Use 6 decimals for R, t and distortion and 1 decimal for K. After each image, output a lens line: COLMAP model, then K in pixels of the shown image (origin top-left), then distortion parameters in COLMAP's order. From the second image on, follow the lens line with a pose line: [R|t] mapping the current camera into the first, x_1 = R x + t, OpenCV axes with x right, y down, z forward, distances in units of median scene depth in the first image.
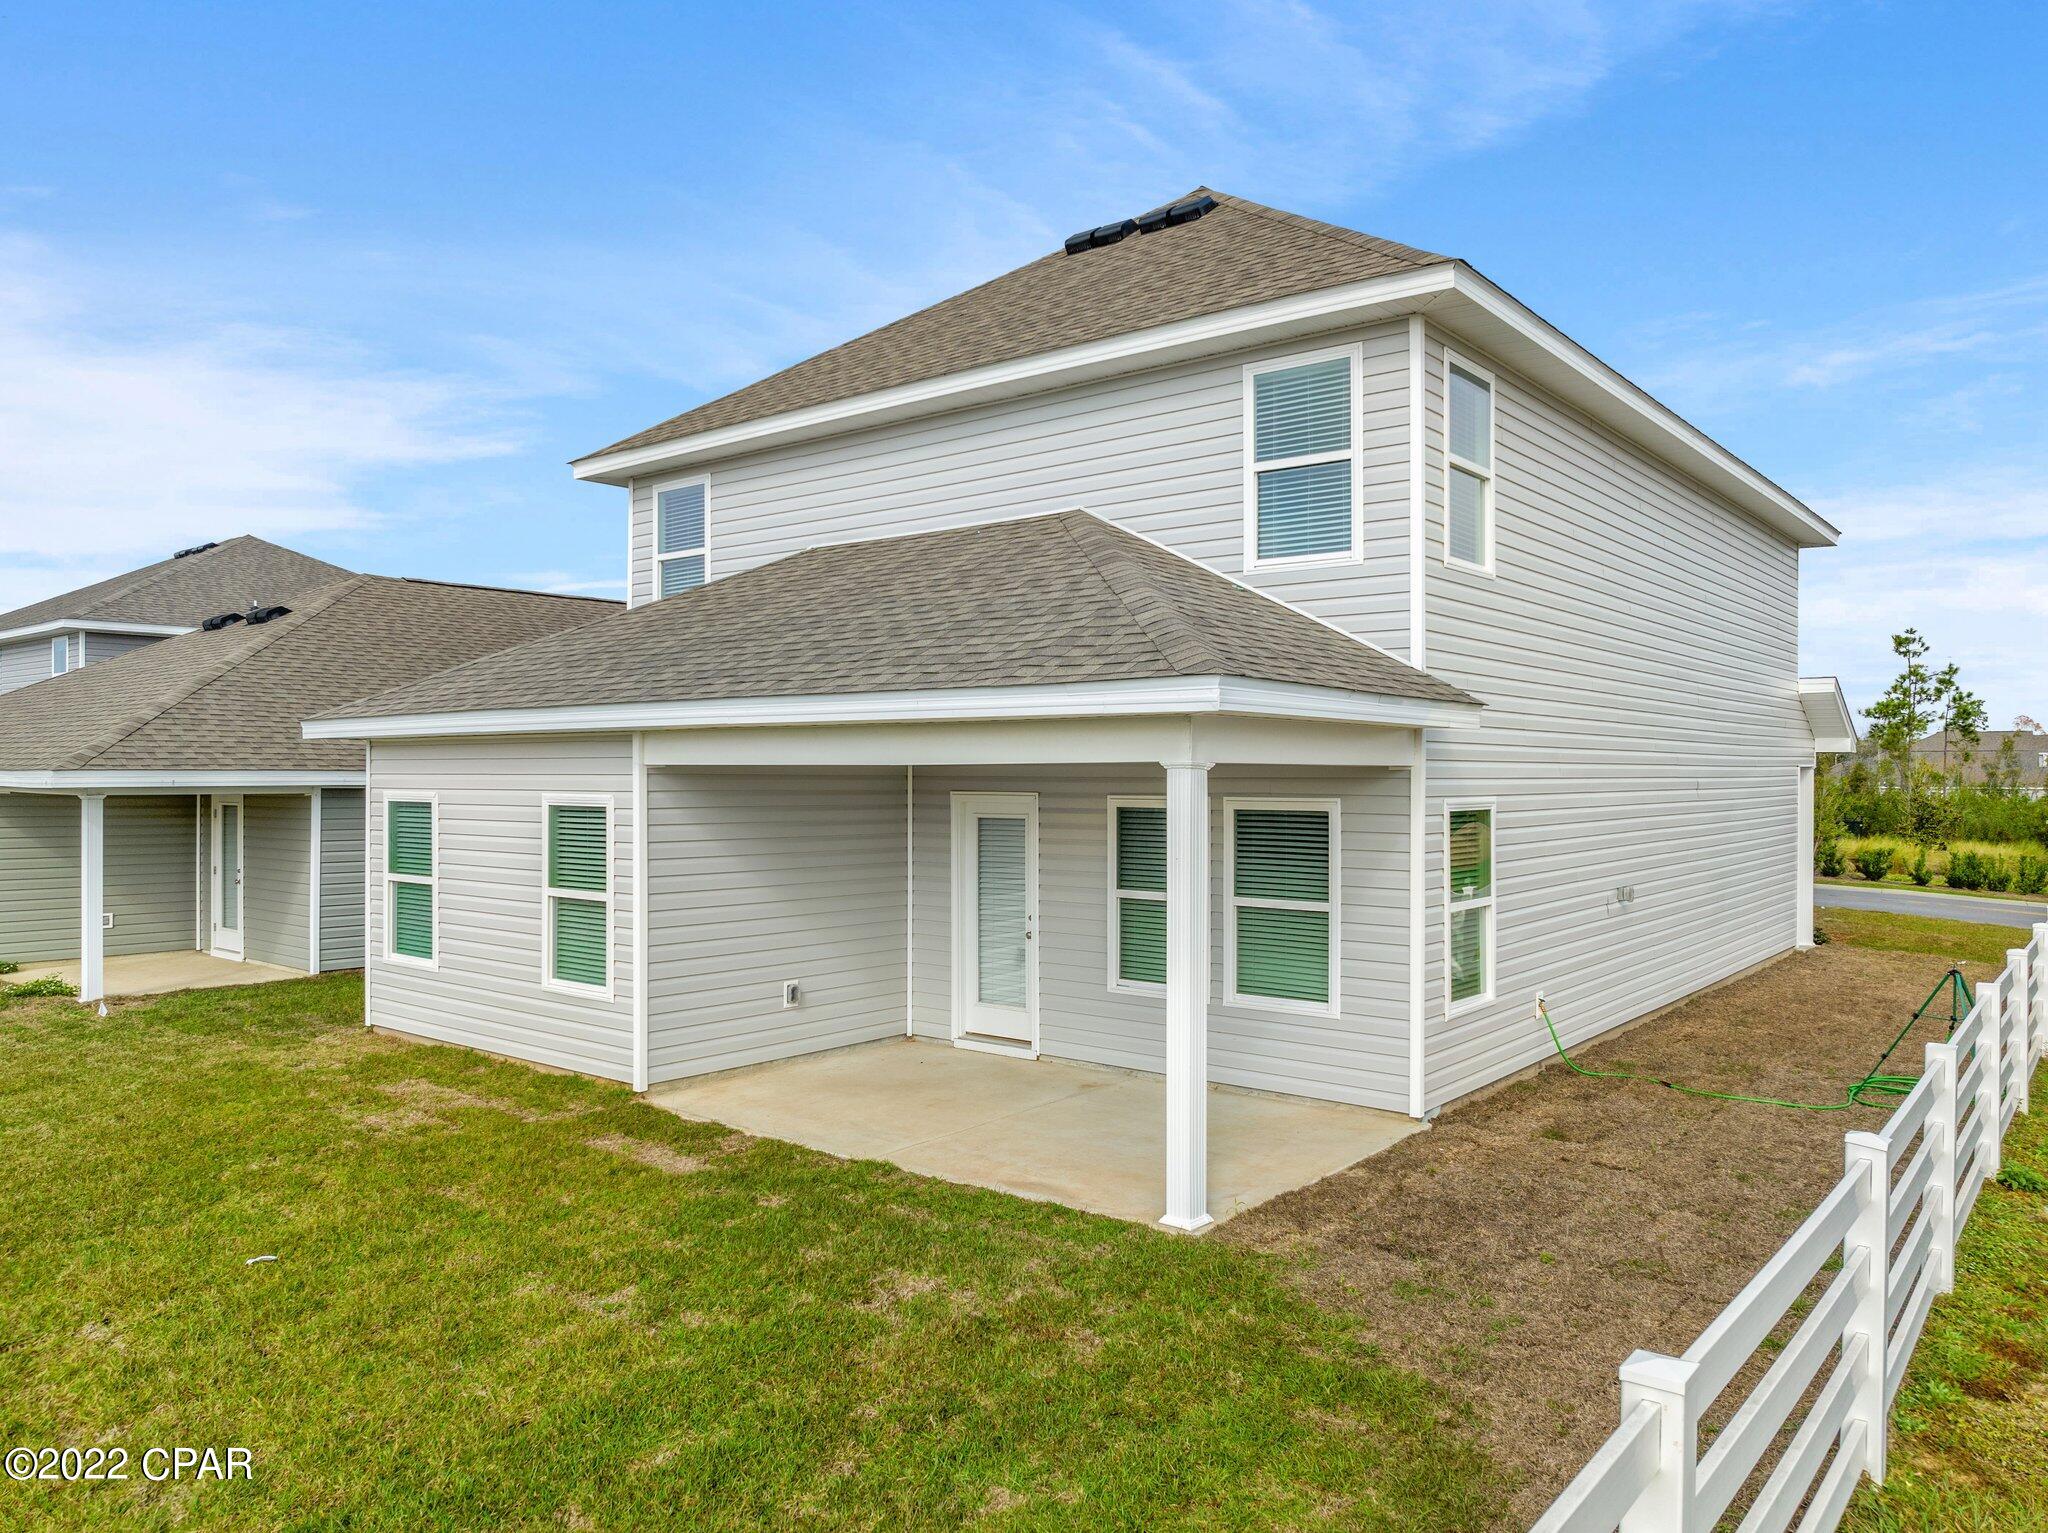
lens RADIAL K [[1439.2, 0, 1012.5], [0, 1439.2, 777.4], [0, 0, 1]] dist [0.005668, 0.000510]
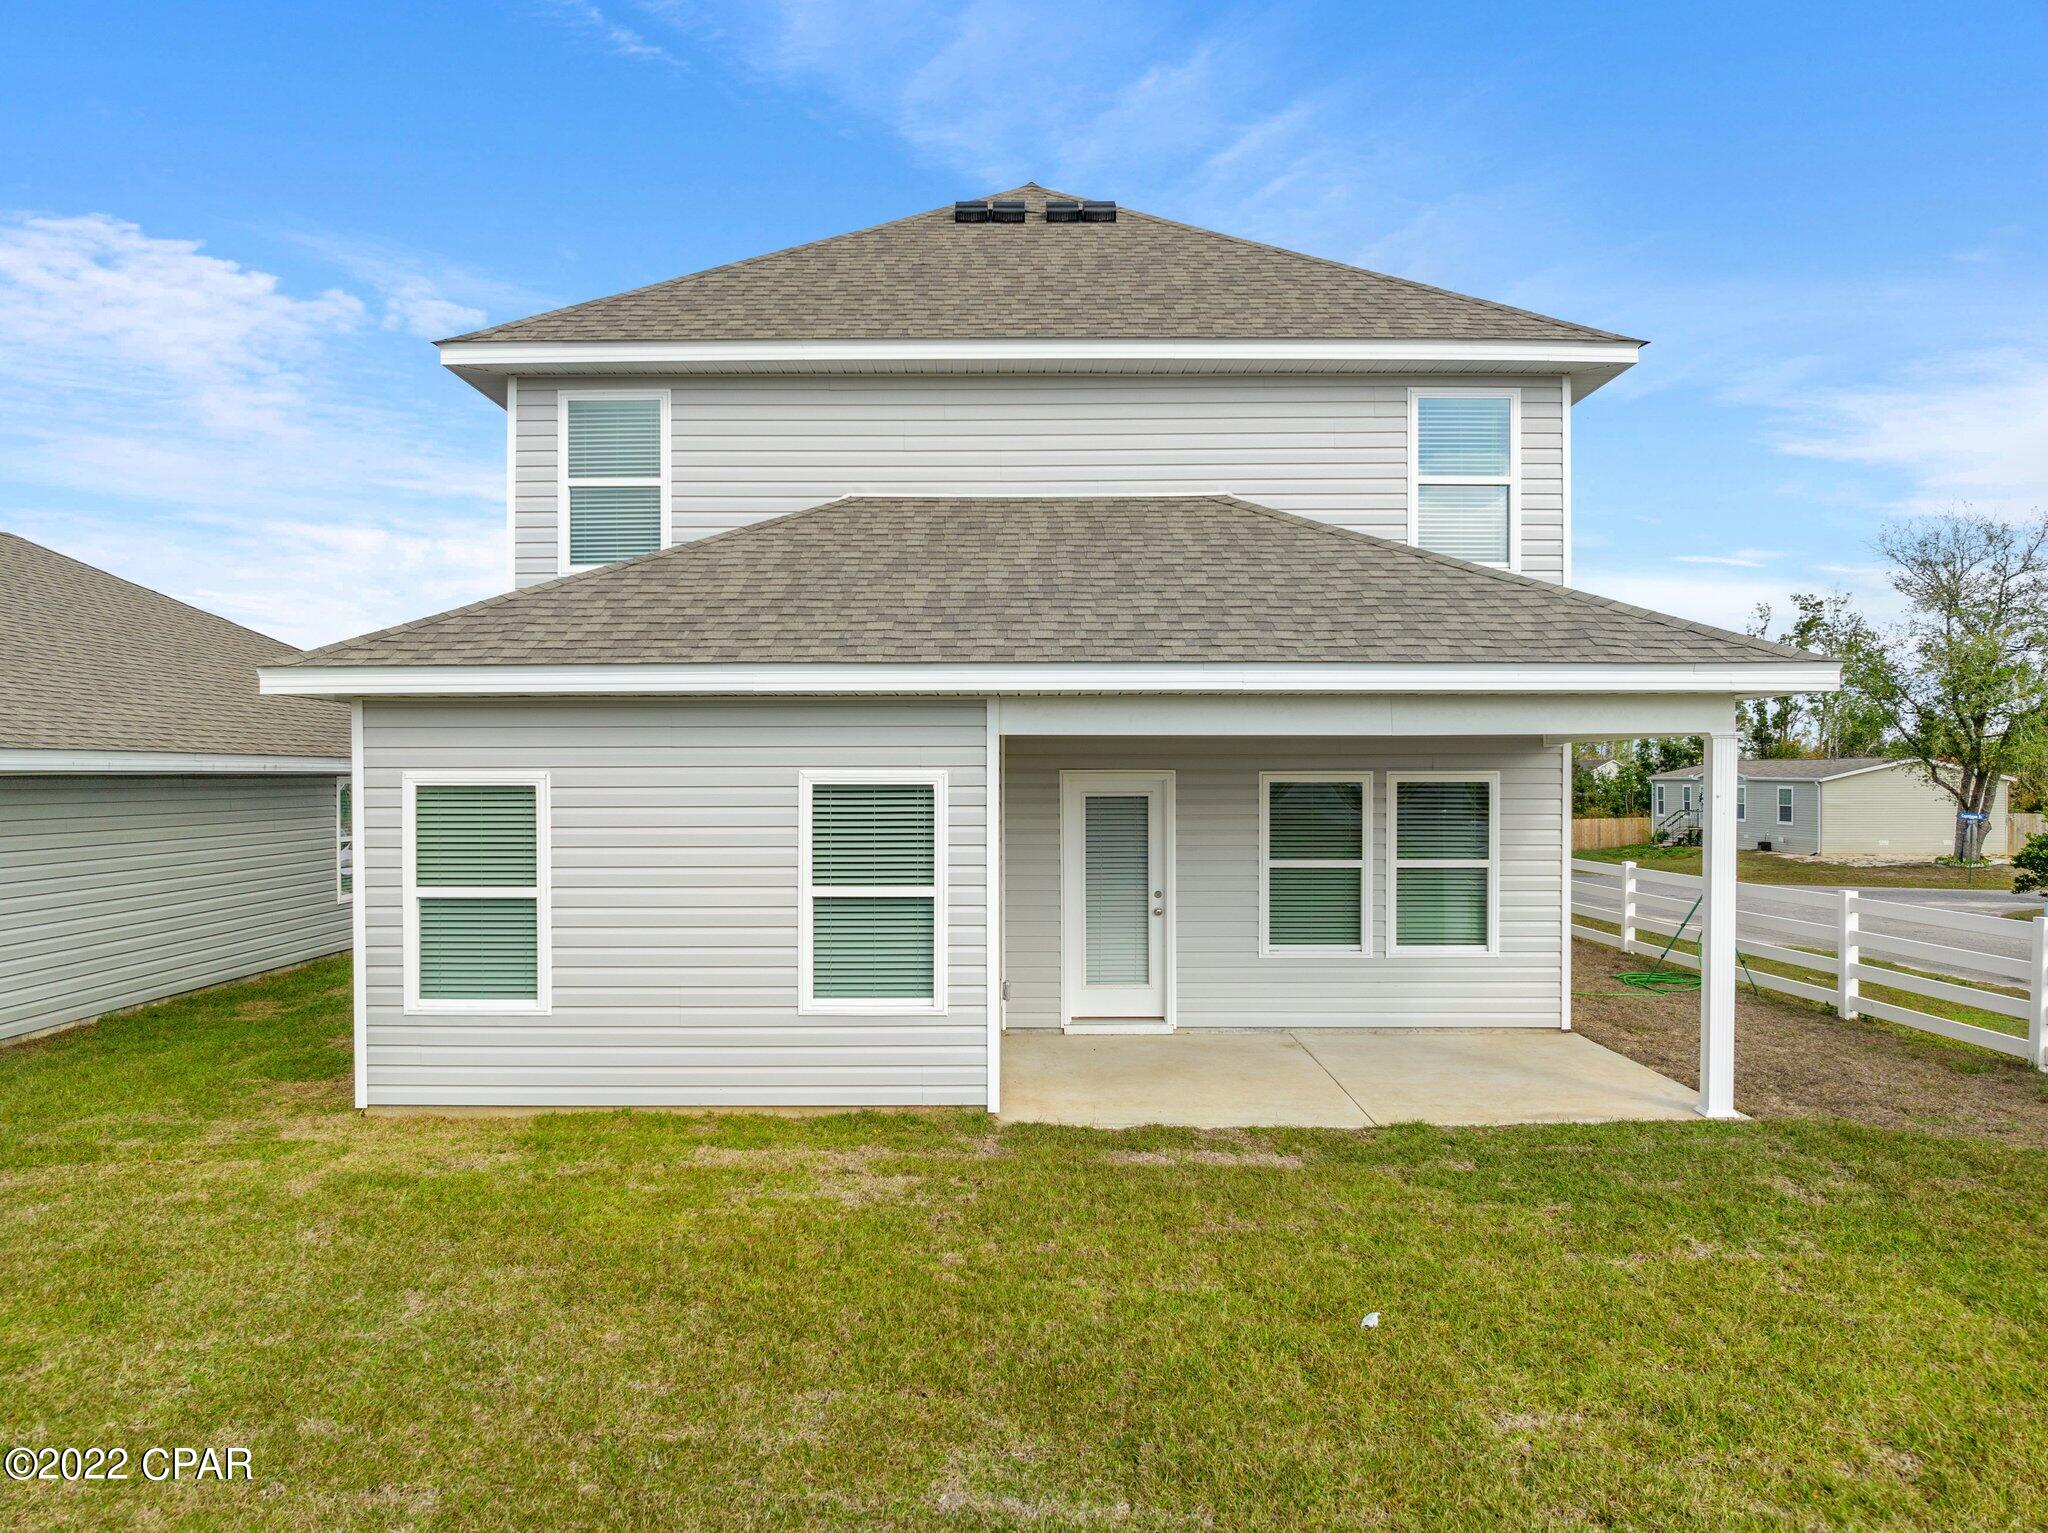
lens RADIAL K [[1439.2, 0, 1019.6], [0, 1439.2, 771.1], [0, 0, 1]] dist [0.005668, 0.000510]
pose [[0.771681, -0.002010, 0.636007, -0.743642], [0.005582, 0.999978, -0.003612, 0.015114], [-0.635985, 0.006338, 0.771675, 0.299550]]
